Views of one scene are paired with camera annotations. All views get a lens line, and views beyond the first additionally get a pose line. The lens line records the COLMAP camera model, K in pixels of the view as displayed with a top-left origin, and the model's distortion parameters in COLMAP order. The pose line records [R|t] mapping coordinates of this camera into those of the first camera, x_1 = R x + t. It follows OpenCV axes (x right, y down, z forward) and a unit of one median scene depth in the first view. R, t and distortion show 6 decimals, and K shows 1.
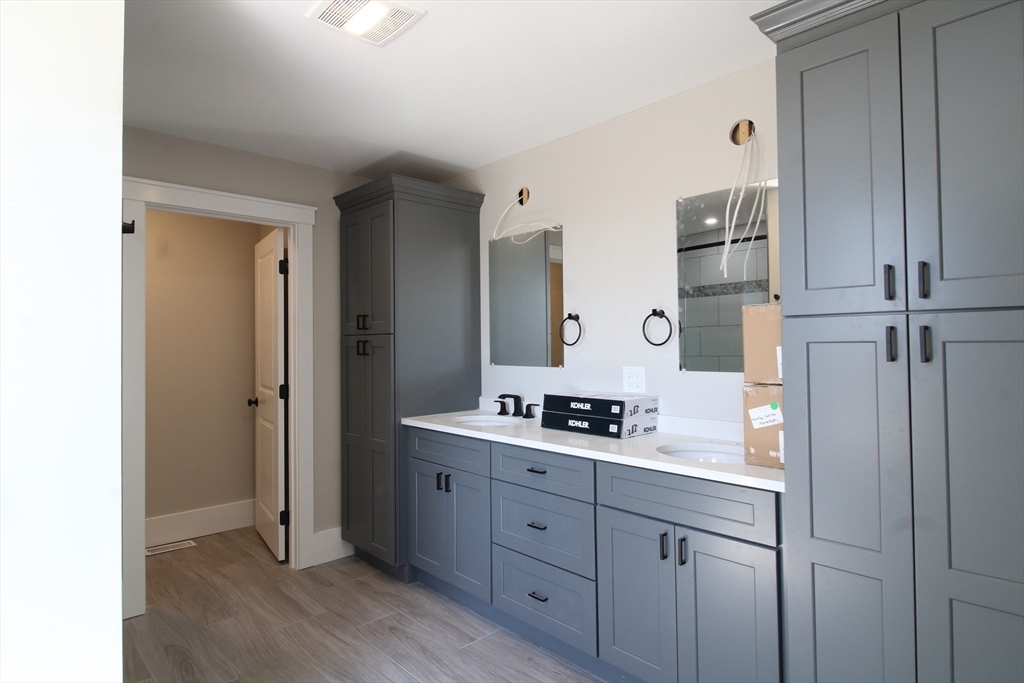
lens RADIAL K [[575.7, 0, 513.0], [0, 575.7, 339.9], [0, 0, 1]] dist [-0.000438, -0.000109]
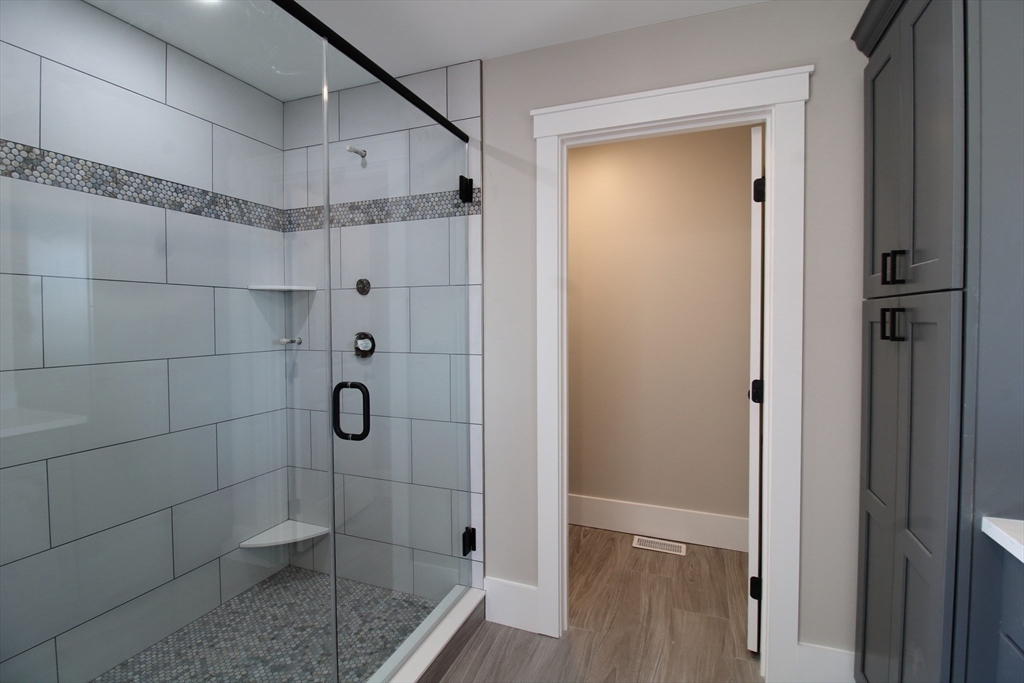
lens RADIAL K [[480.9, 0, 513.7], [0, 480.9, 332.3], [0, 0, 1]] dist [0.003916, 0.000486]
pose [[0.441776, 0.030900, -0.896593, -0.047949], [0.009017, 0.999203, 0.038879, 0.002763], [0.897080, -0.025261, 0.441145, 0.554277]]
